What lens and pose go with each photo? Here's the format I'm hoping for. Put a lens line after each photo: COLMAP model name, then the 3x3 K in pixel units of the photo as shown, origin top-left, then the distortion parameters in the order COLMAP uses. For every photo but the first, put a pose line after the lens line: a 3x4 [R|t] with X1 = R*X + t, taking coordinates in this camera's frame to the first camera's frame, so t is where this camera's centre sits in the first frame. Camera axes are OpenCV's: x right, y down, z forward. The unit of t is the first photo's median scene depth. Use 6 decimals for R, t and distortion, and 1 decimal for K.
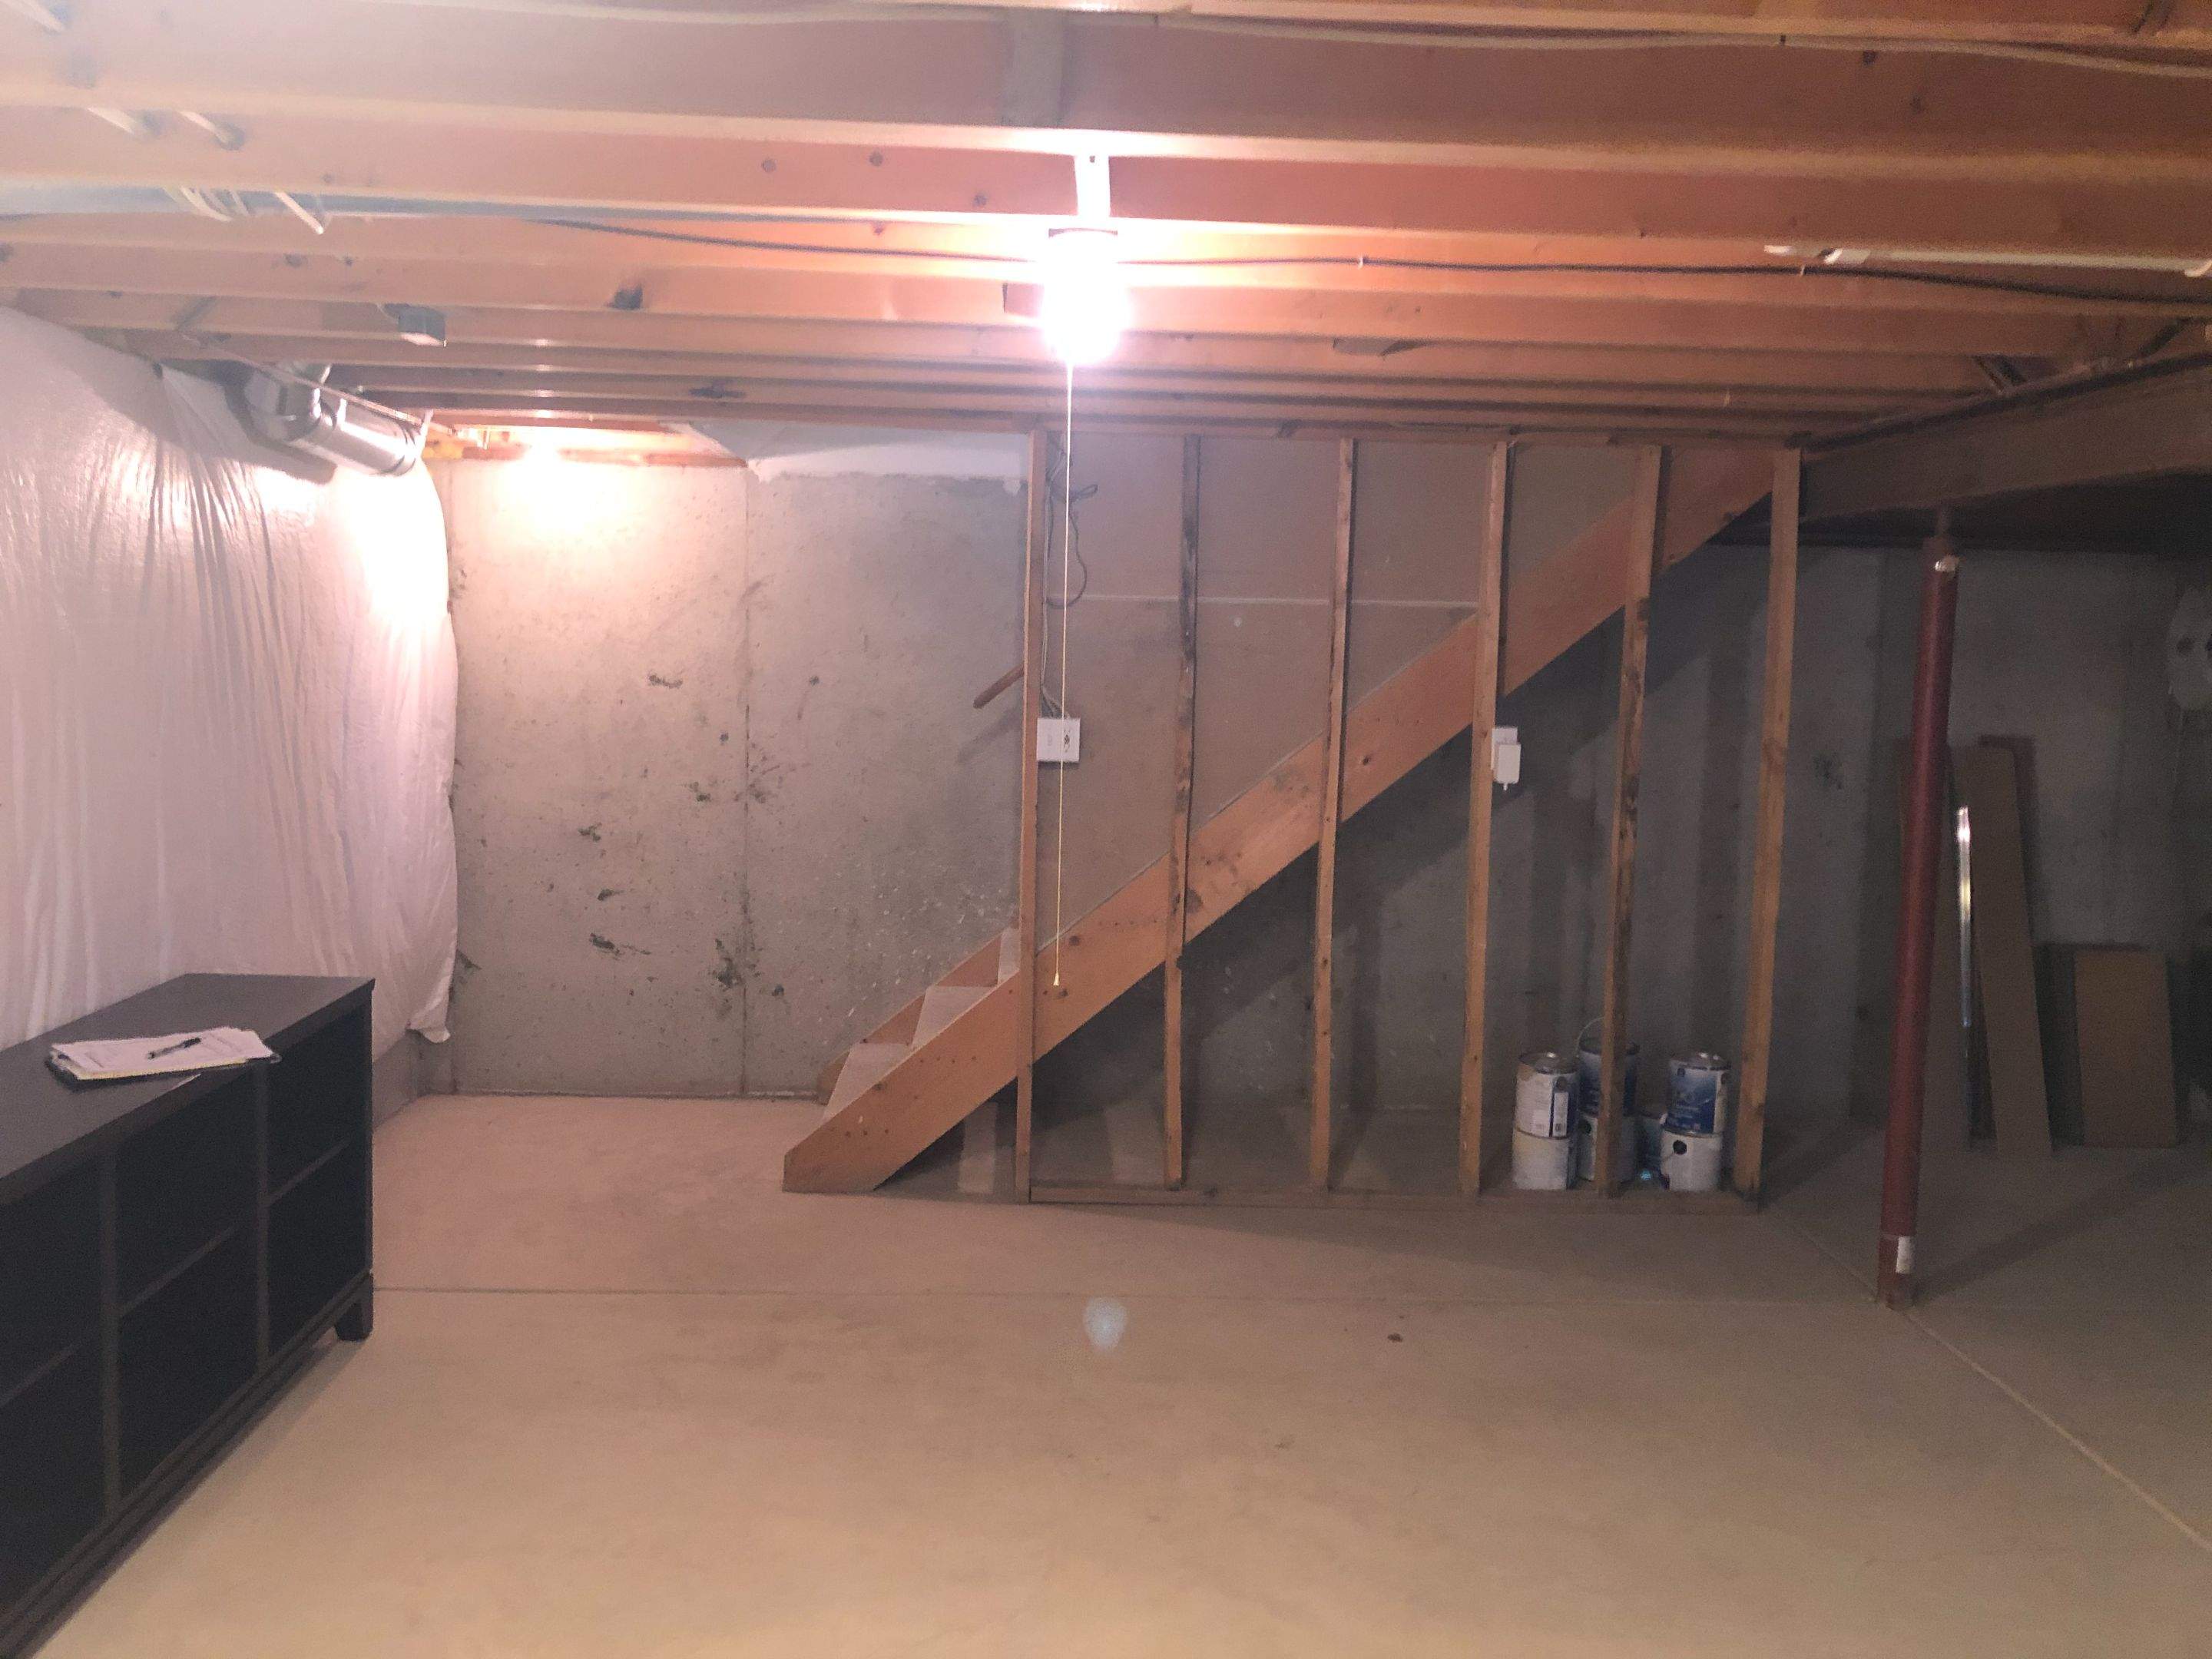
lens RADIAL K [[1796.6, 0, 1104.5], [0, 1796.6, 754.5], [0, 0, 1]] dist [-0.004577, 0.000418]
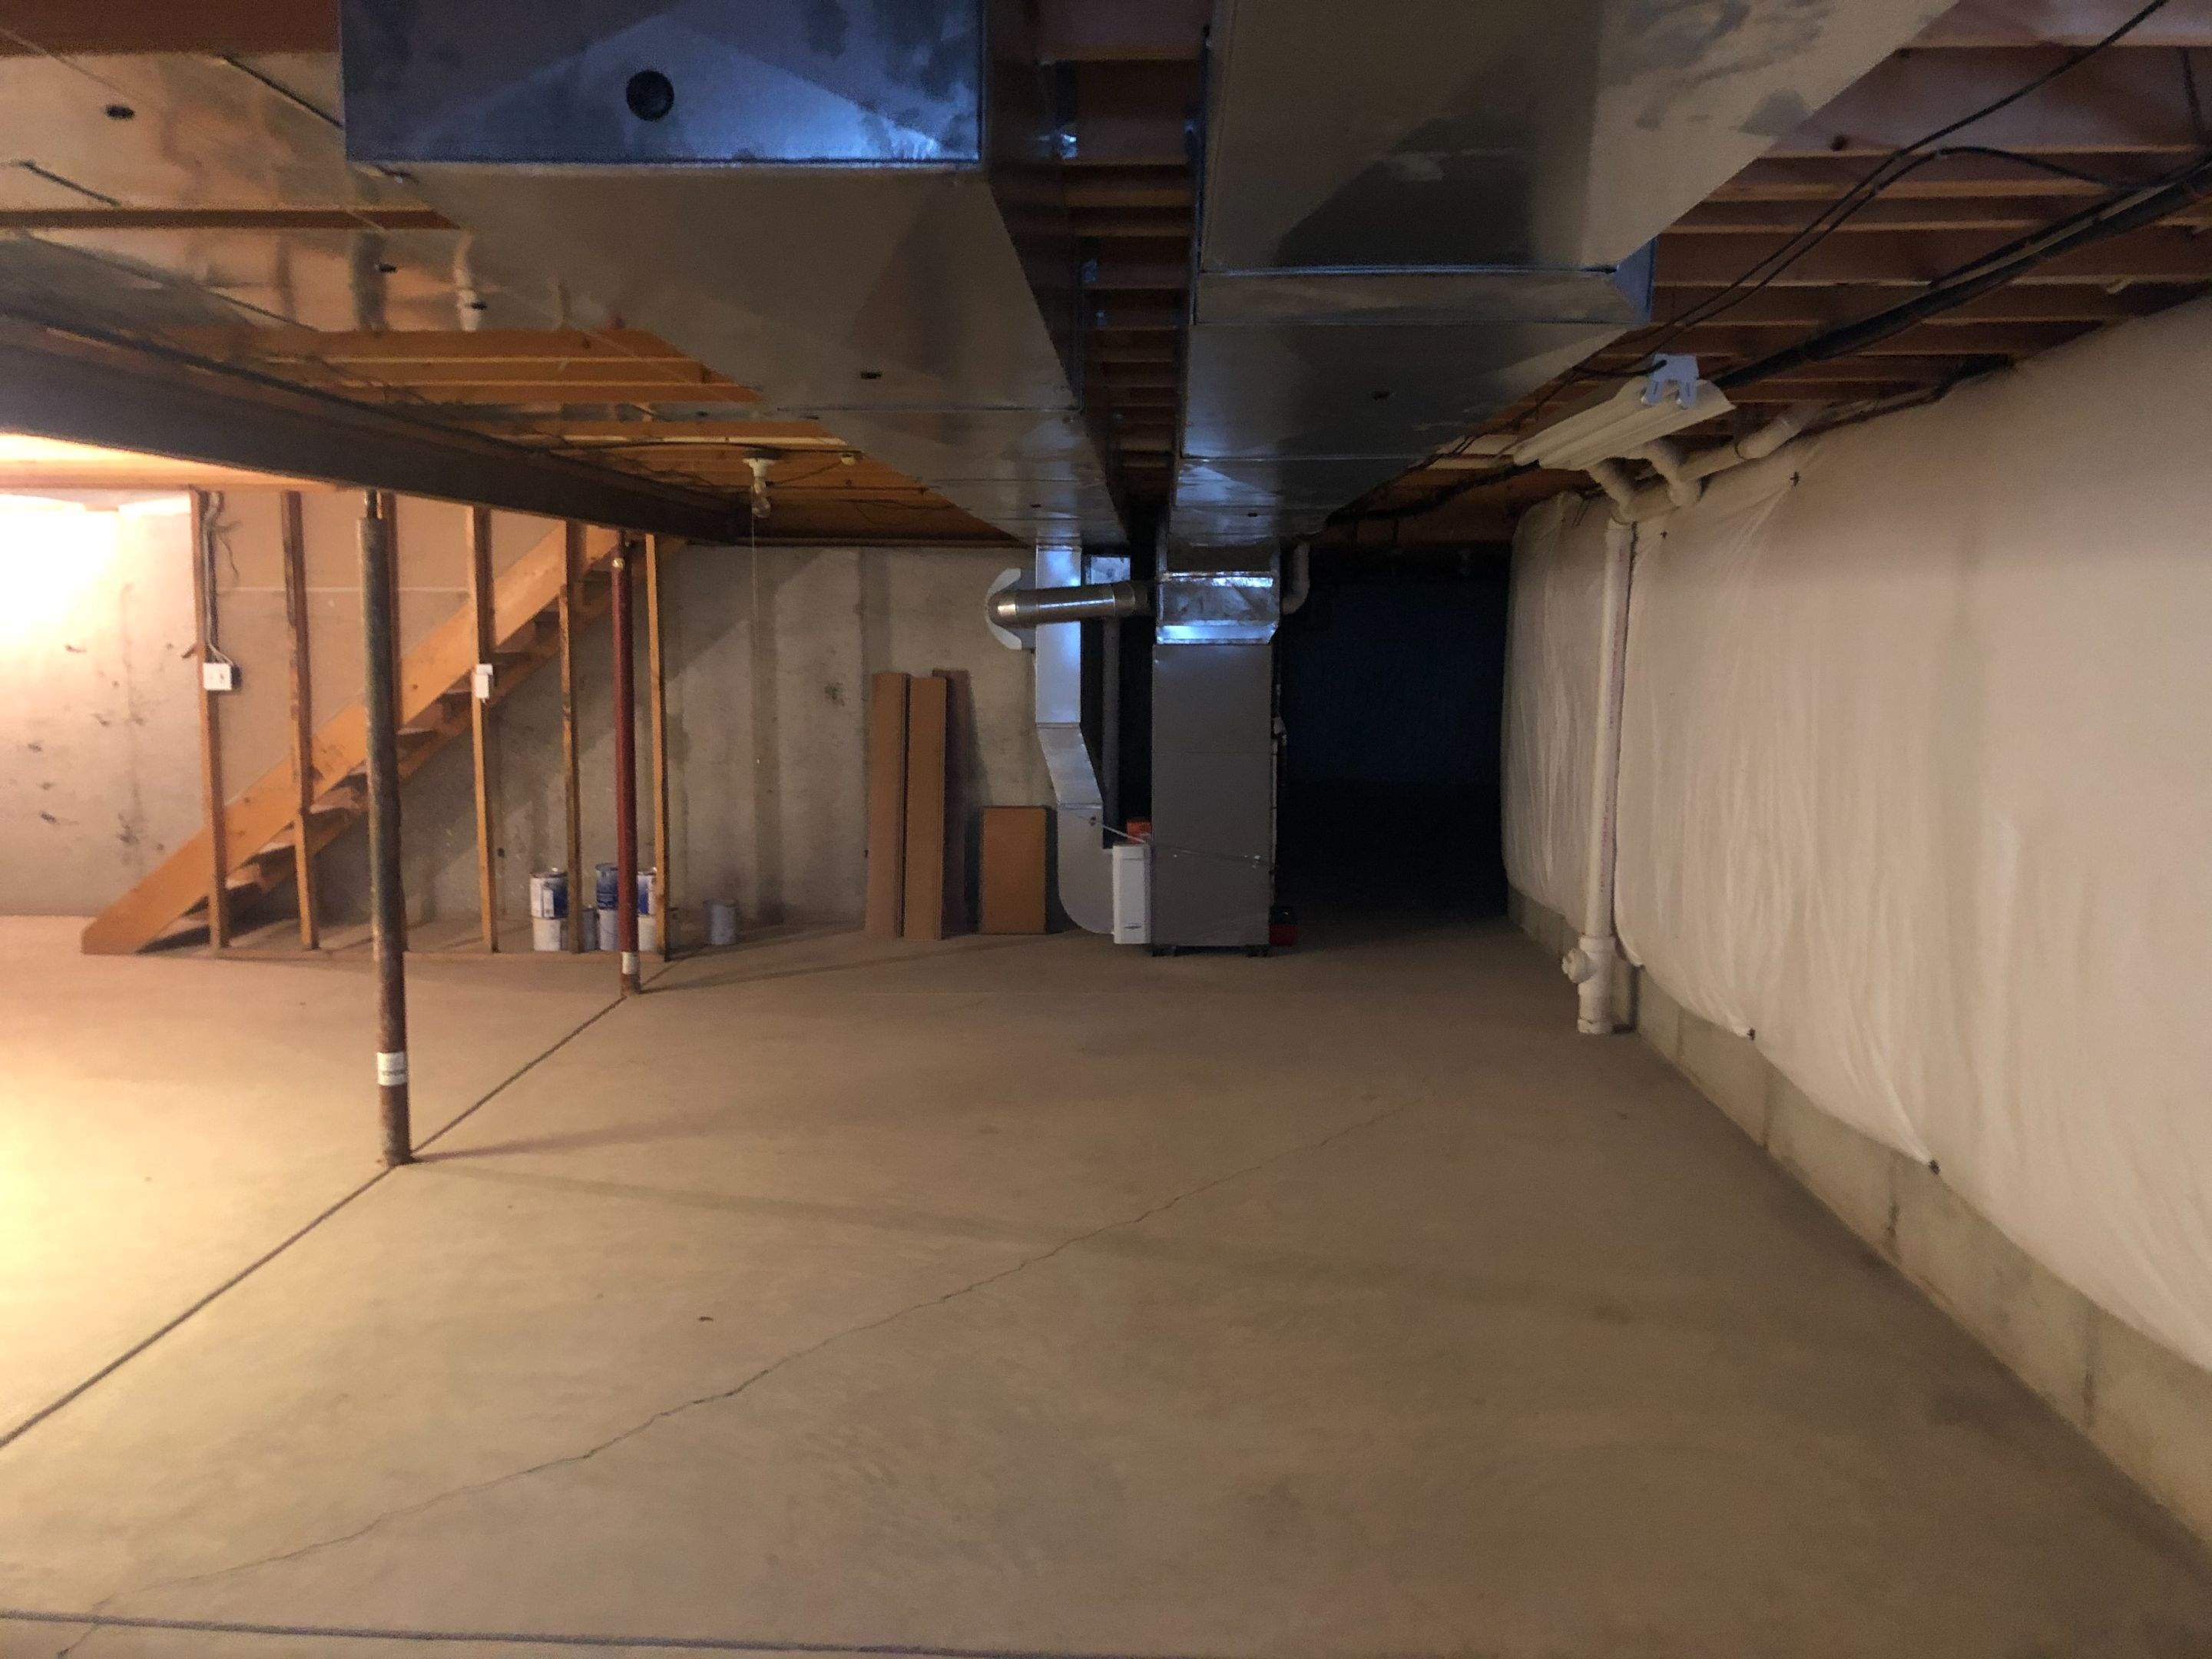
lens RADIAL K [[1752.3, 0, 1107.7], [0, 1752.3, 781.7], [0, 0, 1]] dist [0.098219, -0.214948]
pose [[0.998155, -0.014437, -0.058982, 0.849276], [0.015922, 0.999566, 0.024772, 0.058387], [0.058599, -0.025665, 0.997952, -0.558965]]
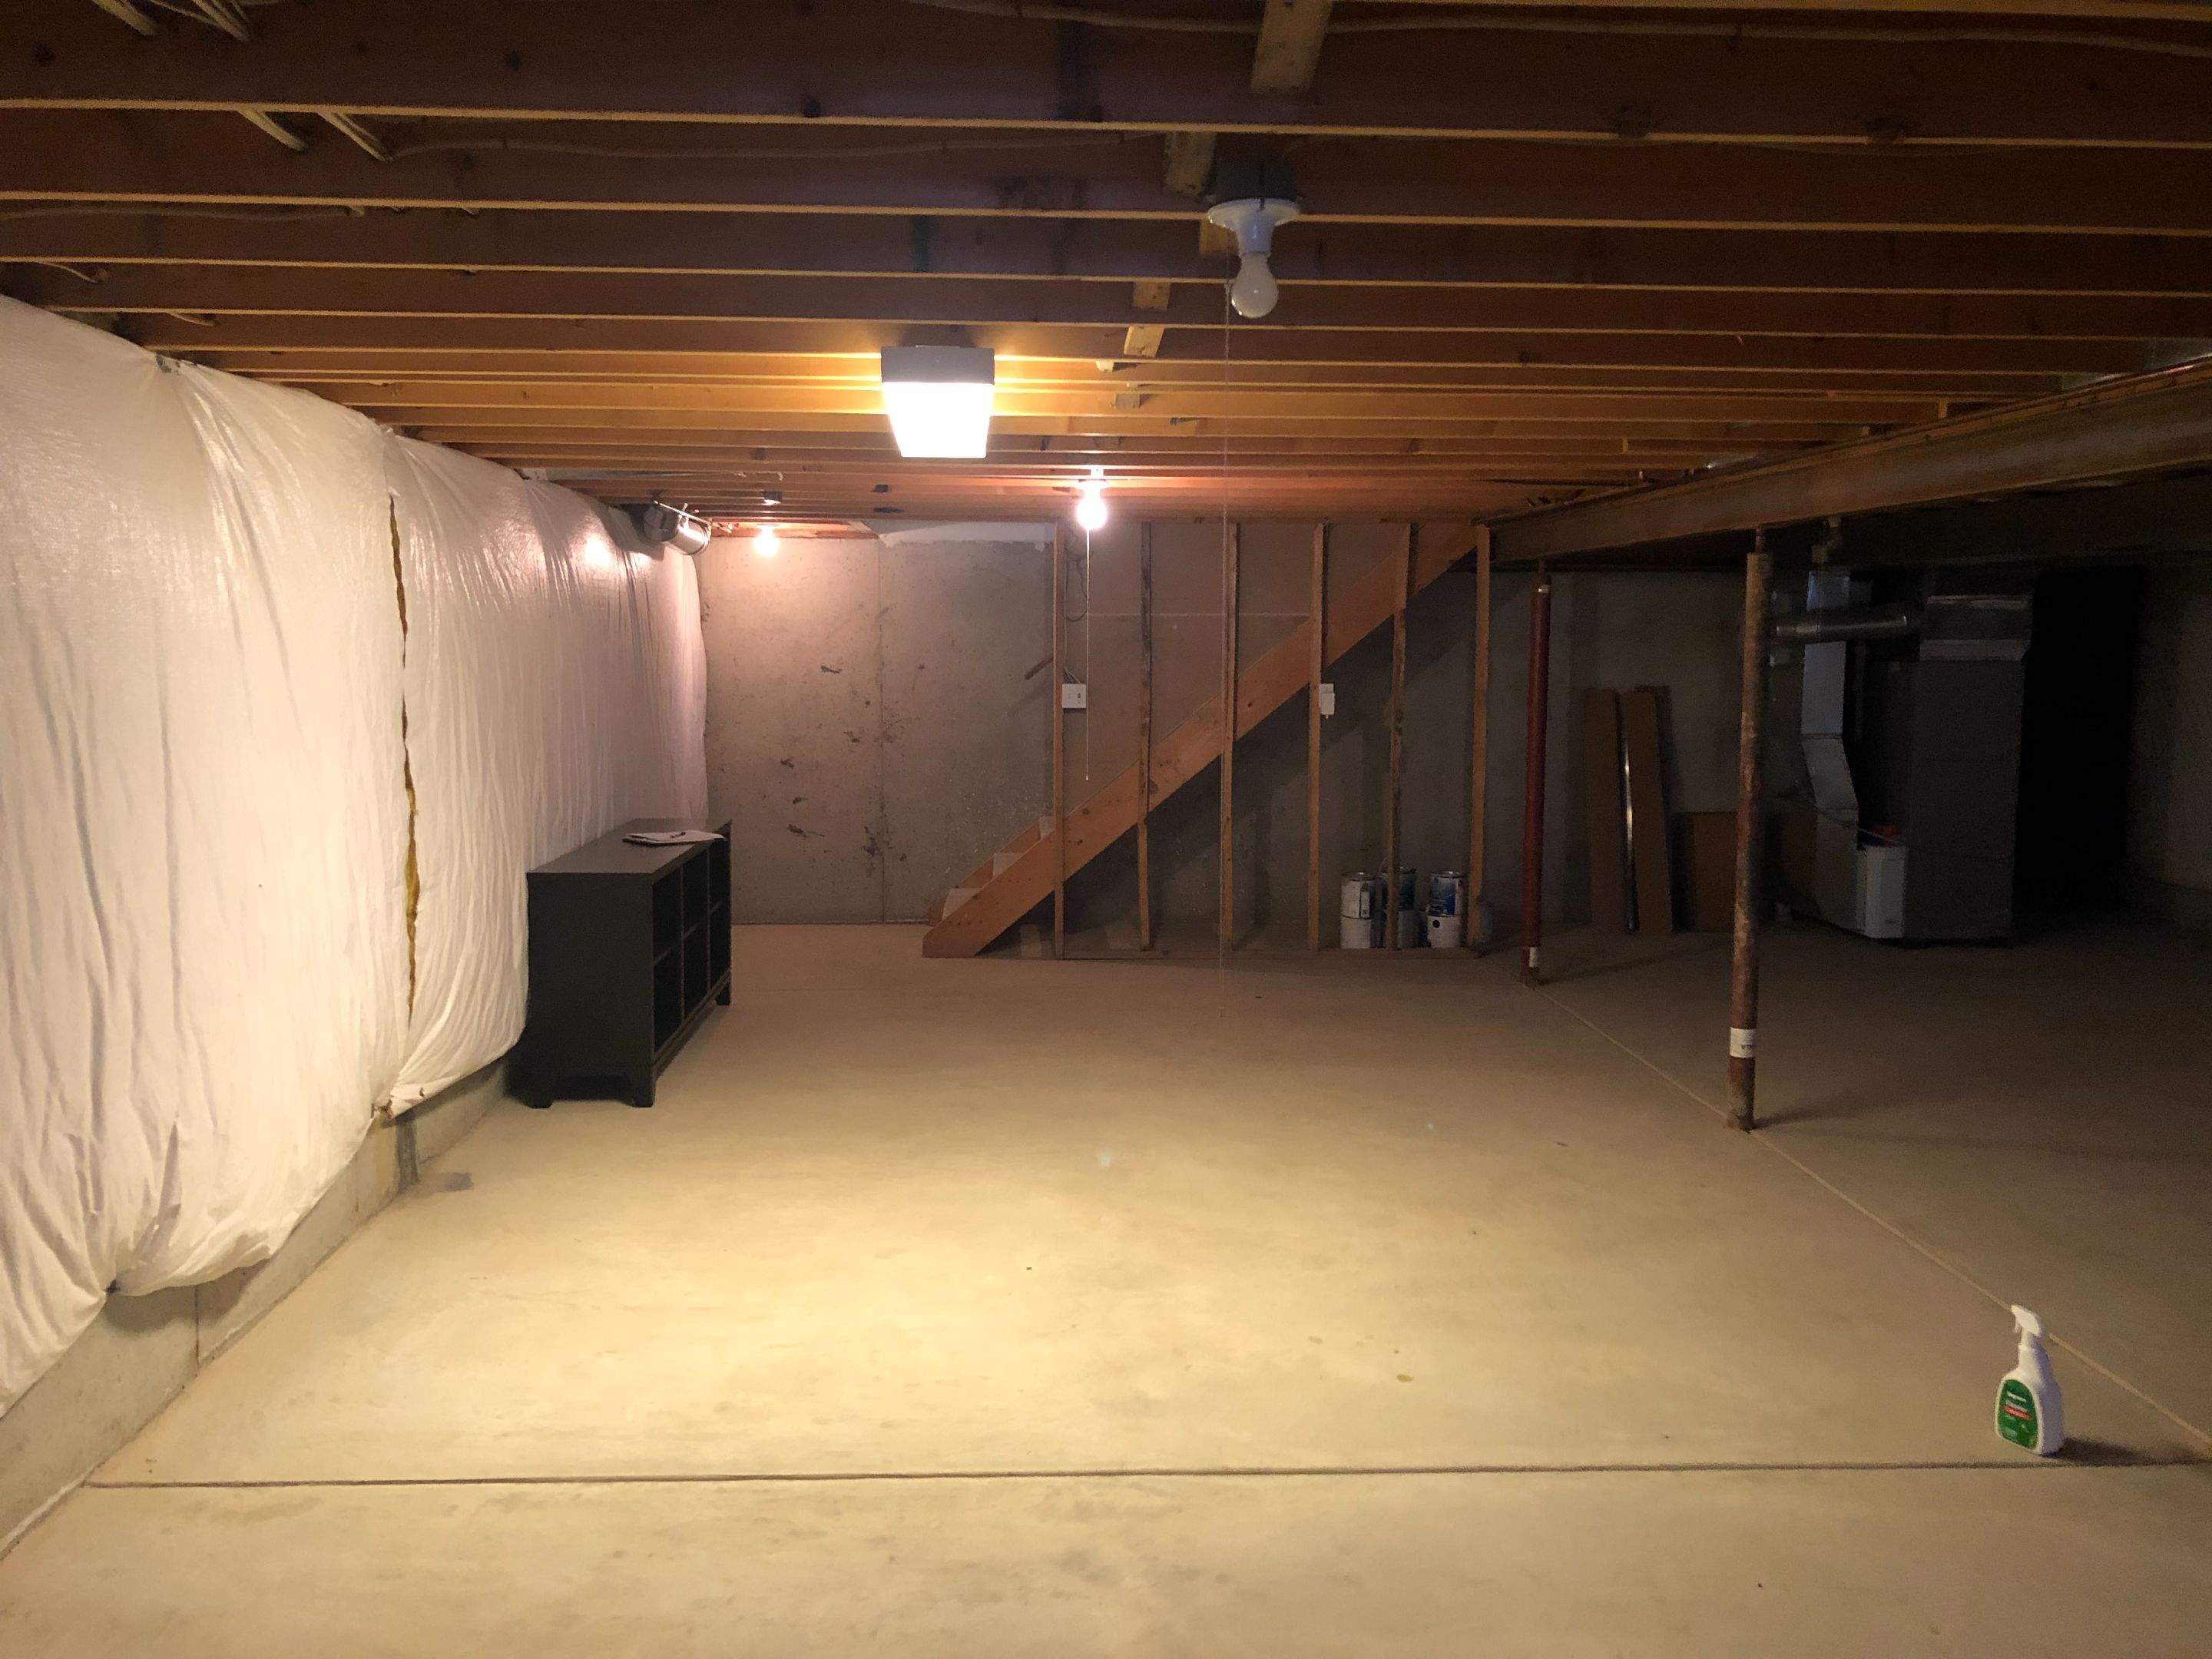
lens RADIAL K [[1752.3, 0, 1107.7], [0, 1752.3, 781.7], [0, 0, 1]] dist [0.098219, -0.214948]
pose [[0.999665, -0.022146, 0.013379, -0.017327], [0.021909, 0.999606, 0.017557, 0.044847], [-0.013763, -0.017258, 0.999756, -0.701617]]
